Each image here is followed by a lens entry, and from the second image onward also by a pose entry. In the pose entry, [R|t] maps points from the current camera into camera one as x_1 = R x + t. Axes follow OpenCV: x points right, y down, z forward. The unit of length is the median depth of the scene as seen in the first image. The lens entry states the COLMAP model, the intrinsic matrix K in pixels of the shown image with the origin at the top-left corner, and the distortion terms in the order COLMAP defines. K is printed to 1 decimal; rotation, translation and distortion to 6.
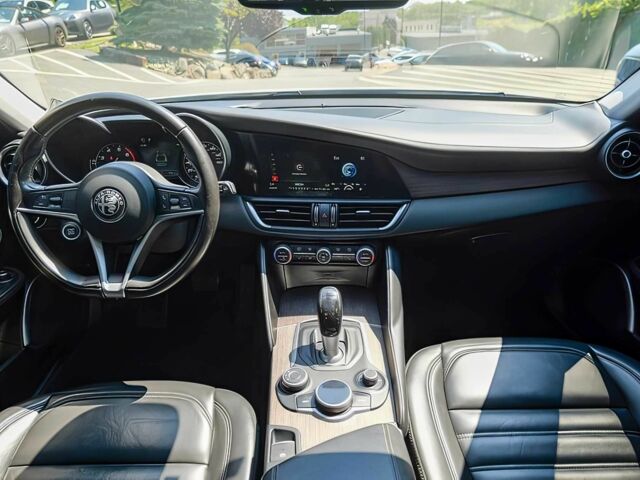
lens RADIAL K [[445.6, 0, 320.0], [0, 445.6, 240.0], [0, 0, 1]] dist [-0.000093, 0.000611]
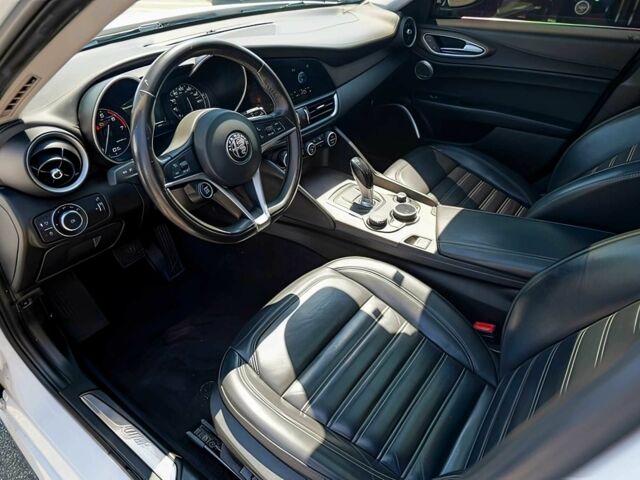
lens RADIAL K [[445.6, 0, 320.0], [0, 445.6, 240.0], [0, 0, 1]] dist [-0.000093, 0.000611]
pose [[0.578076, -0.462488, 0.672260, -1.138381], [0.352301, 0.884582, 0.305613, -0.136154], [-0.736011, 0.060170, 0.674290, 0.146534]]
